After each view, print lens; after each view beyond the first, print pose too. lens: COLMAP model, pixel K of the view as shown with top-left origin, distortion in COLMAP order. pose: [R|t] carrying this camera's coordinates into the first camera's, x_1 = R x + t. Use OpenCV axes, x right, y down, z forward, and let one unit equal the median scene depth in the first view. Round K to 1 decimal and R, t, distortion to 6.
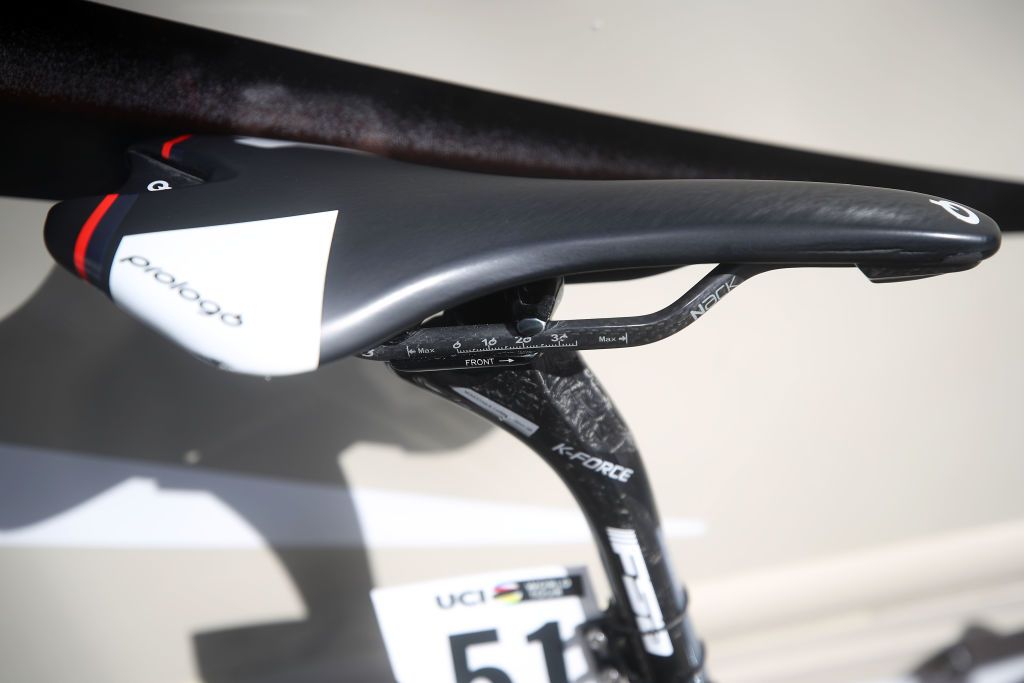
lens RADIAL K [[1001.2, 0, 512.0], [0, 1001.2, 341.5], [0, 0, 1]] dist [0.081346, 0.010107]
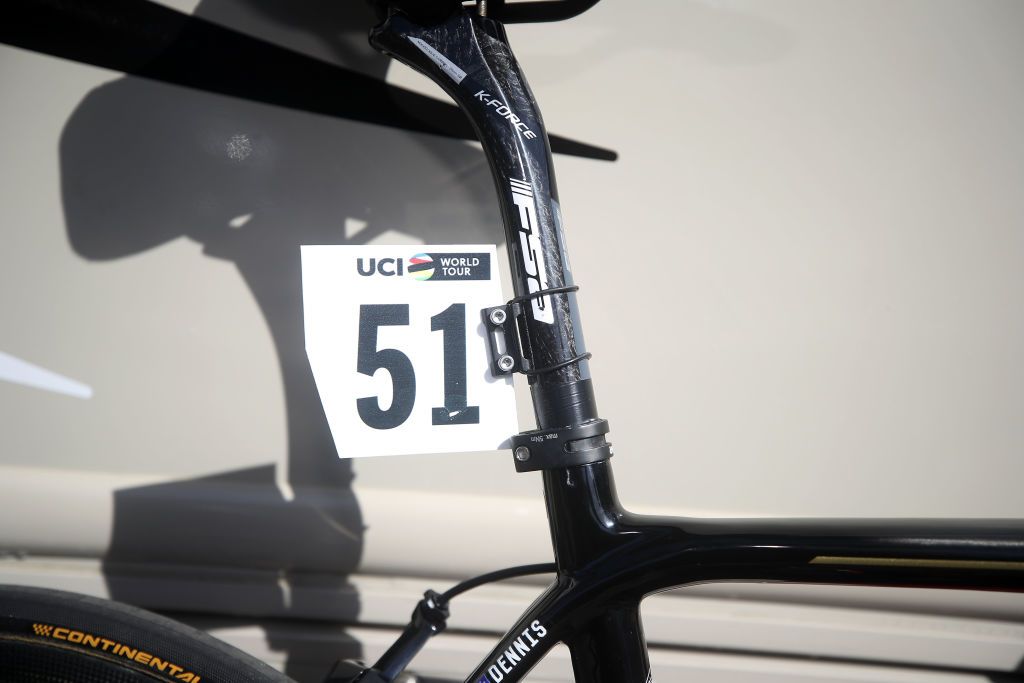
lens RADIAL K [[1001.2, 0, 512.0], [0, 1001.2, 341.5], [0, 0, 1]] dist [0.081346, 0.010107]
pose [[0.986827, 0.133343, 0.091610, 0.005055], [-0.153433, 0.950940, 0.268647, 0.025536], [-0.051294, -0.279164, 0.958872, -0.181384]]
